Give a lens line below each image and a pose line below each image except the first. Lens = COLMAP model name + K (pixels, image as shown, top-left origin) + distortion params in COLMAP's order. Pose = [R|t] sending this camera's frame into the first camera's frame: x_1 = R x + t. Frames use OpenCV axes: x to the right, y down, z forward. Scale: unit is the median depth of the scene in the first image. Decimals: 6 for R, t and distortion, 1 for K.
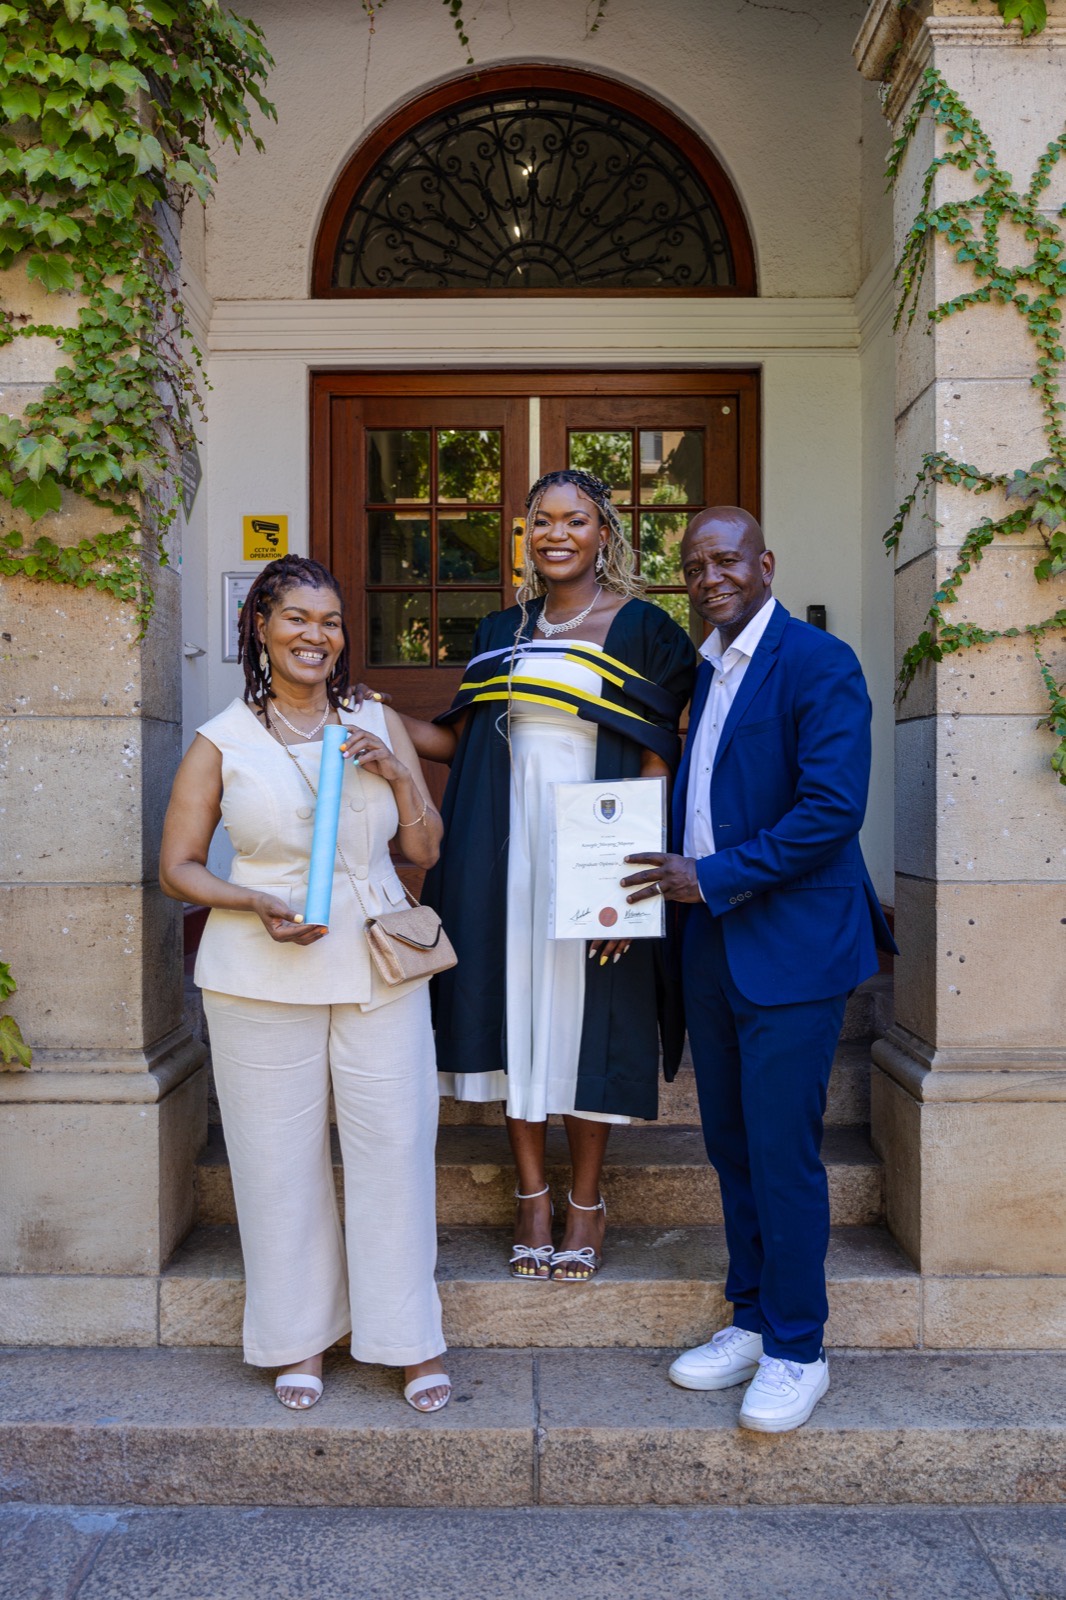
lens RADIAL K [[1374.2, 0, 533.0], [0, 1374.2, 800.0], [0, 0, 1]] dist [0.004268, -0.007643]
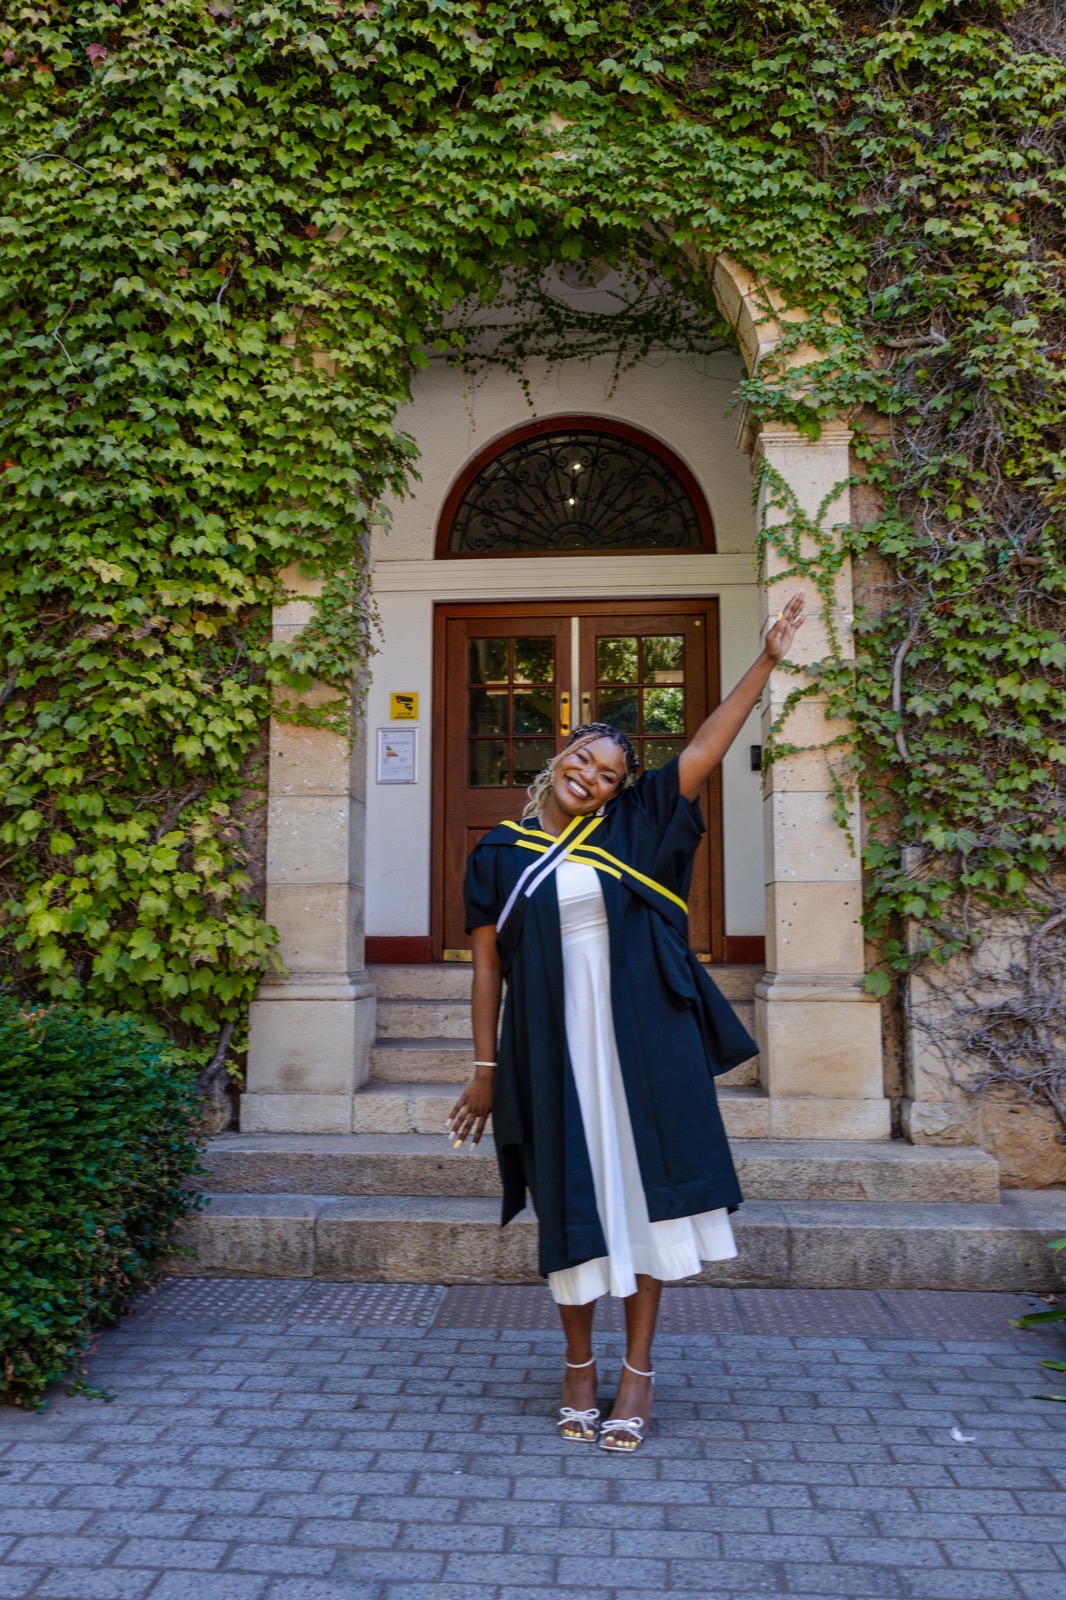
lens RADIAL K [[1246.6, 0, 533.0], [0, 1246.6, 800.0], [0, 0, 1]] dist [0.000767, 0.000100]
pose [[0.997807, -0.005091, -0.065996, 0.081007], [-0.002873, 0.992767, -0.120021, 0.150777], [0.066129, 0.119947, 0.990575, -0.683197]]
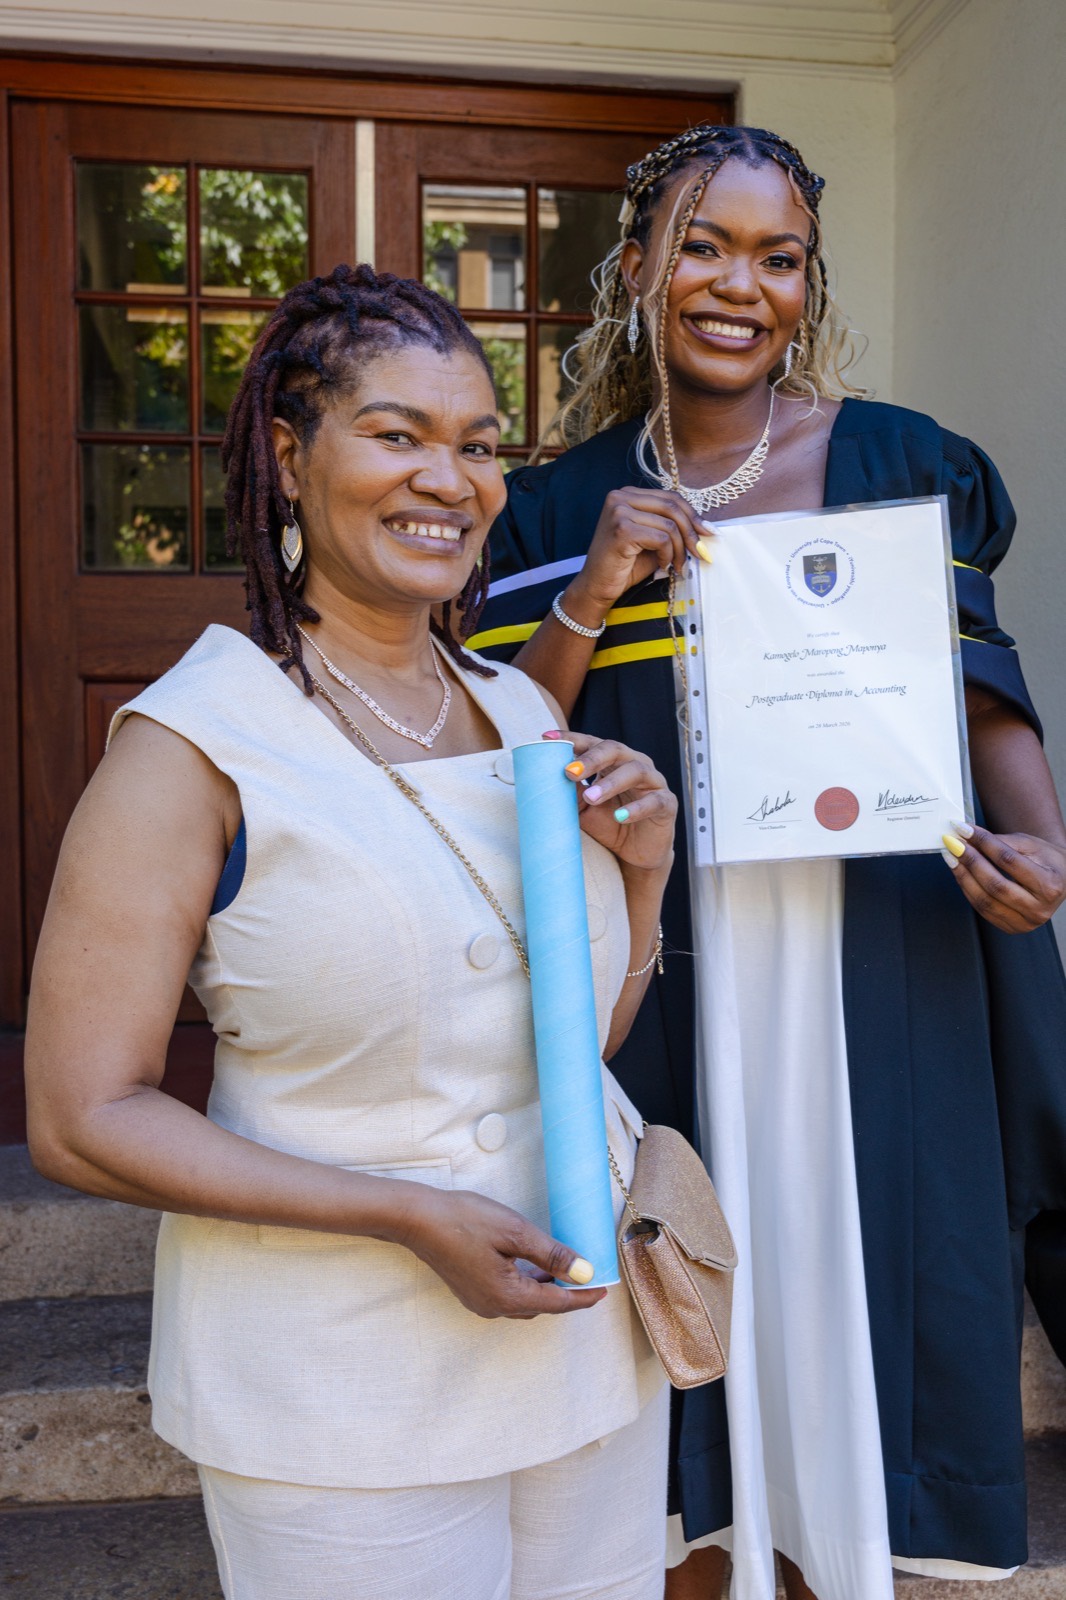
lens RADIAL K [[1640.3, 0, 533.0], [0, 1640.3, 800.0], [0, 0, 1]] dist [0.008674, 0.008683]
pose [[0.964531, -0.040111, 0.260903, -0.224273], [0.029739, 0.998607, 0.043582, -0.044551], [-0.262288, -0.034277, 0.964381, 0.486305]]
